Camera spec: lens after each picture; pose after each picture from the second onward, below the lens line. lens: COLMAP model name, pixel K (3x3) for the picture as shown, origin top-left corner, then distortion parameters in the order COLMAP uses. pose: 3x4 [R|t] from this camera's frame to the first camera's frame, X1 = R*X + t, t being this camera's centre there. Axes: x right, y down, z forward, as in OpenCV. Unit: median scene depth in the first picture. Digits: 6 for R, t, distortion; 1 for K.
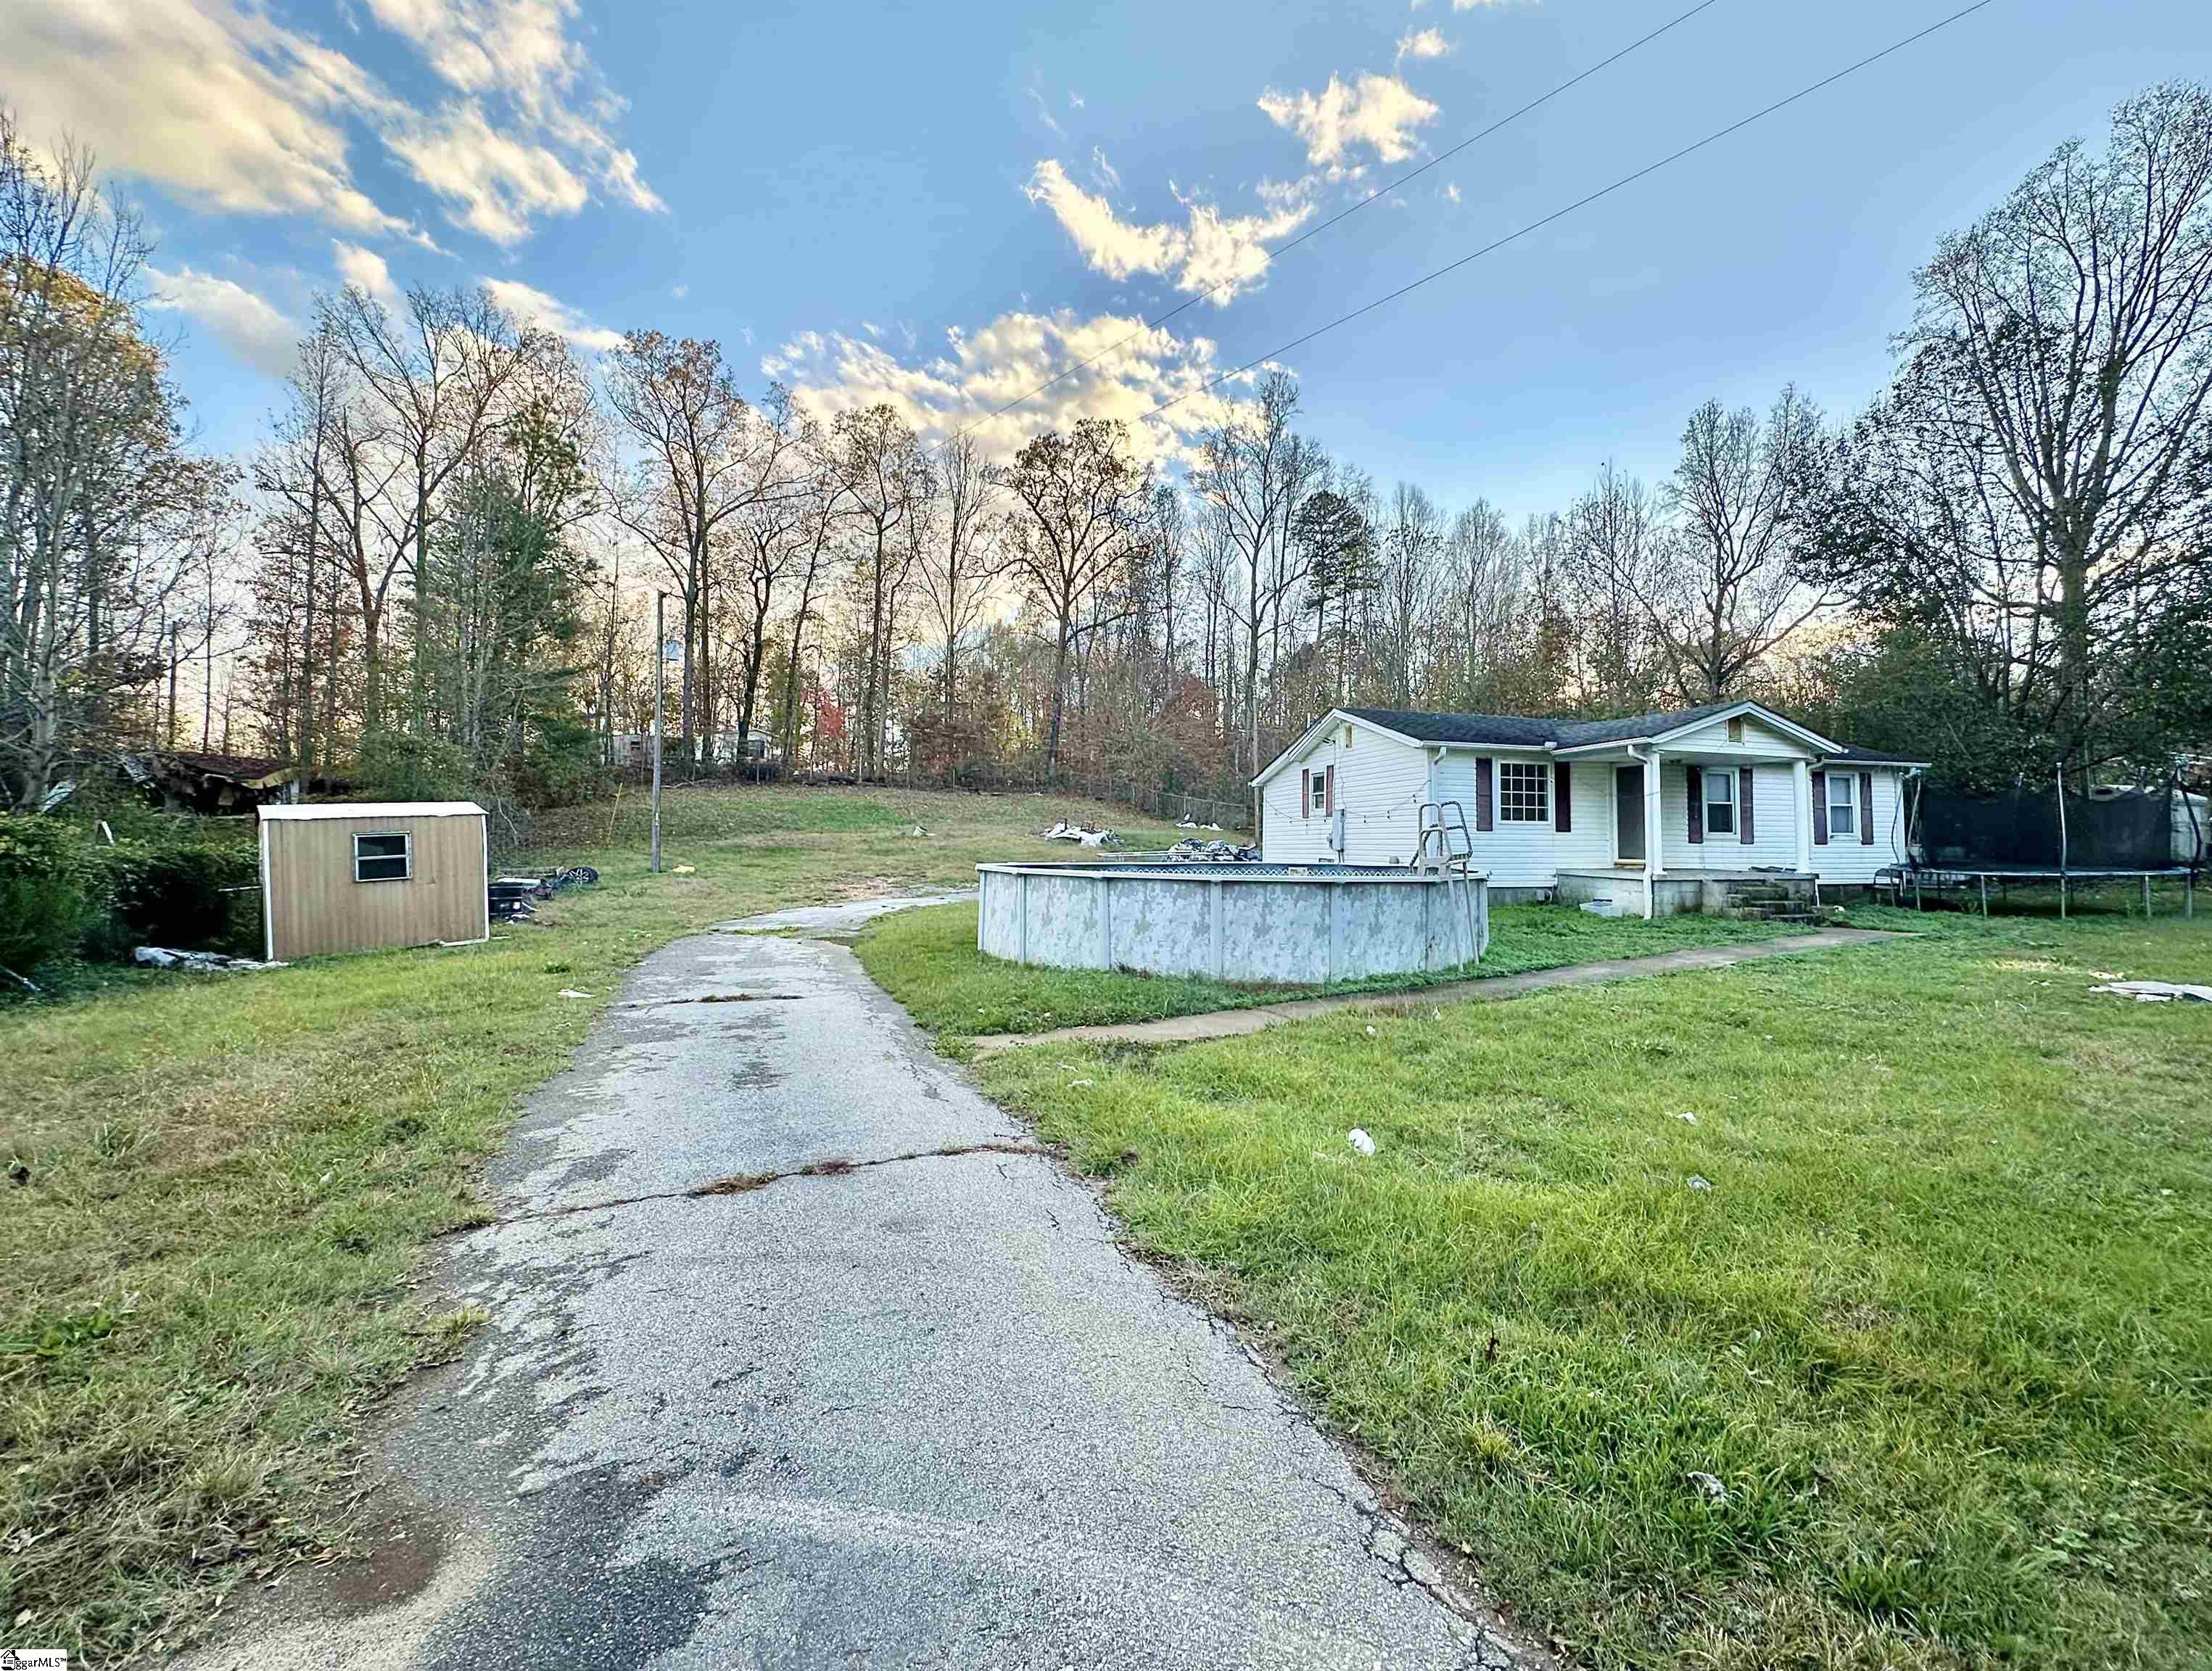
lens RADIAL K [[945.5, 0, 1170.3], [0, 945.5, 801.2], [0, 0, 1]] dist [-0.001241, 0.000051]
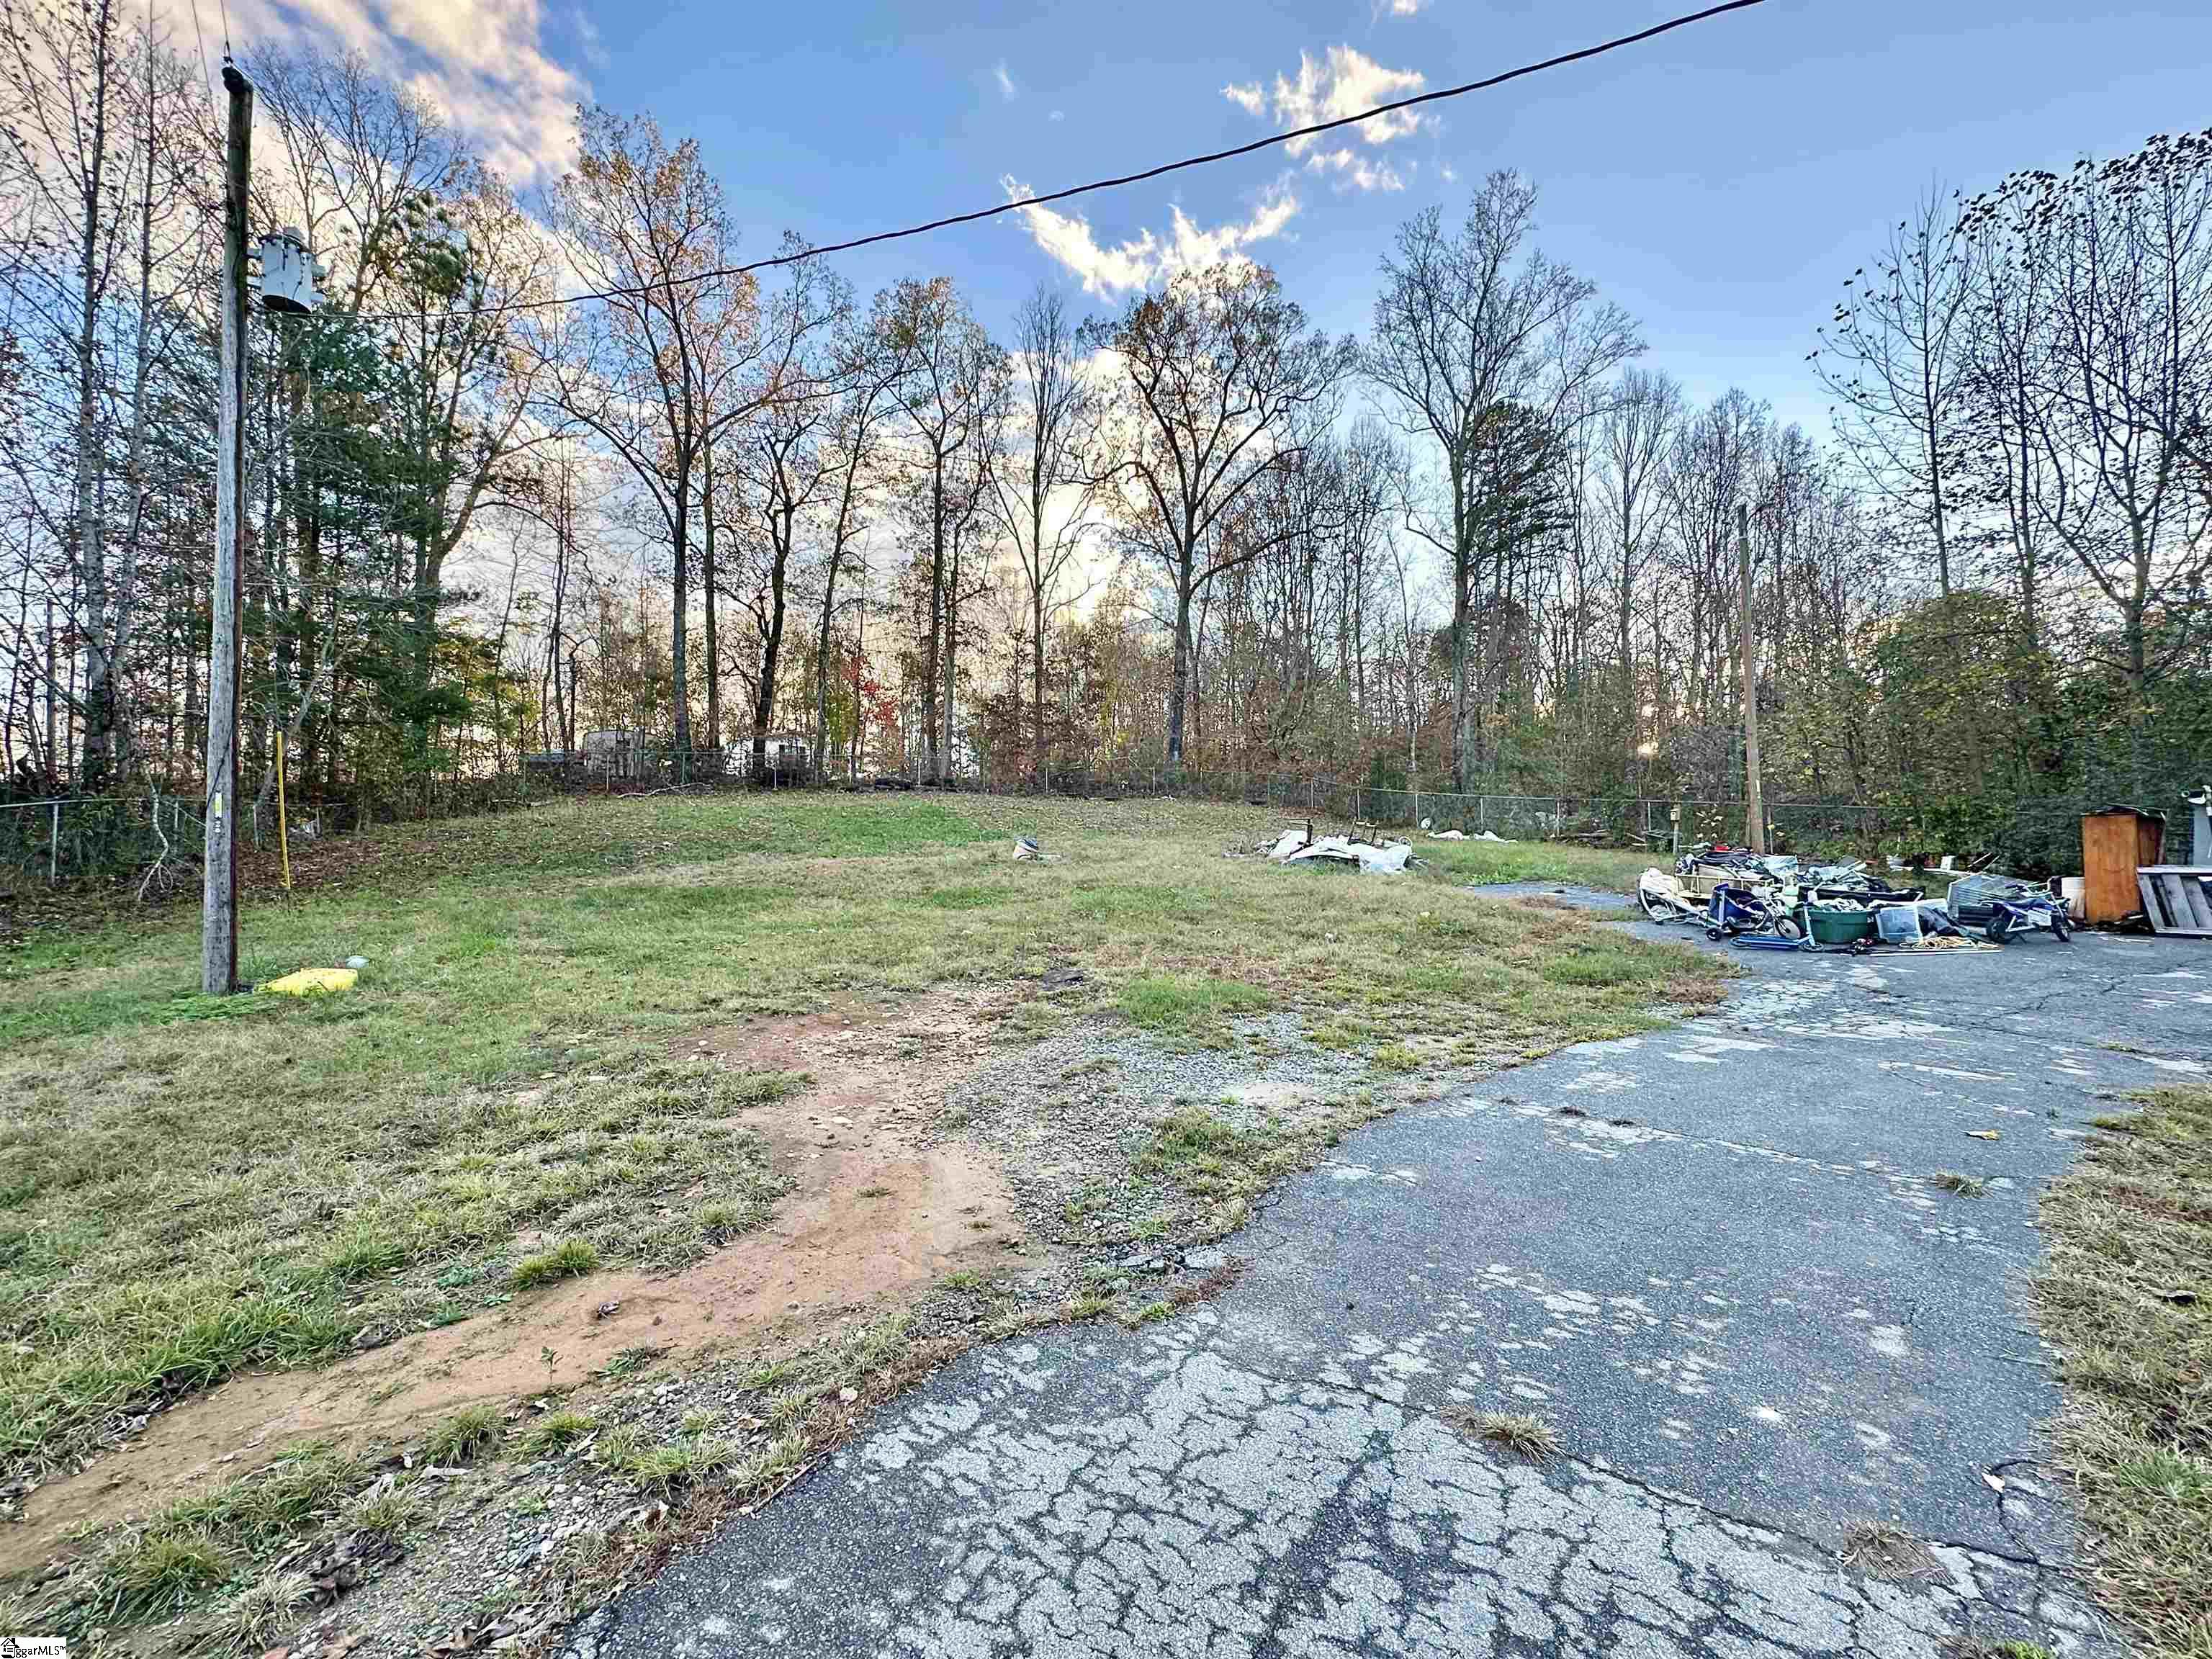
lens RADIAL K [[895.3, 0, 1106.0], [0, 895.3, 829.5], [0, 0, 1]] dist [-0.001871, -0.000090]
pose [[0.991968, -0.025064, -0.123984, -0.194338], [0.025443, 0.999675, 0.001474, 0.025179], [0.123907, -0.004617, 0.992283, 0.637848]]
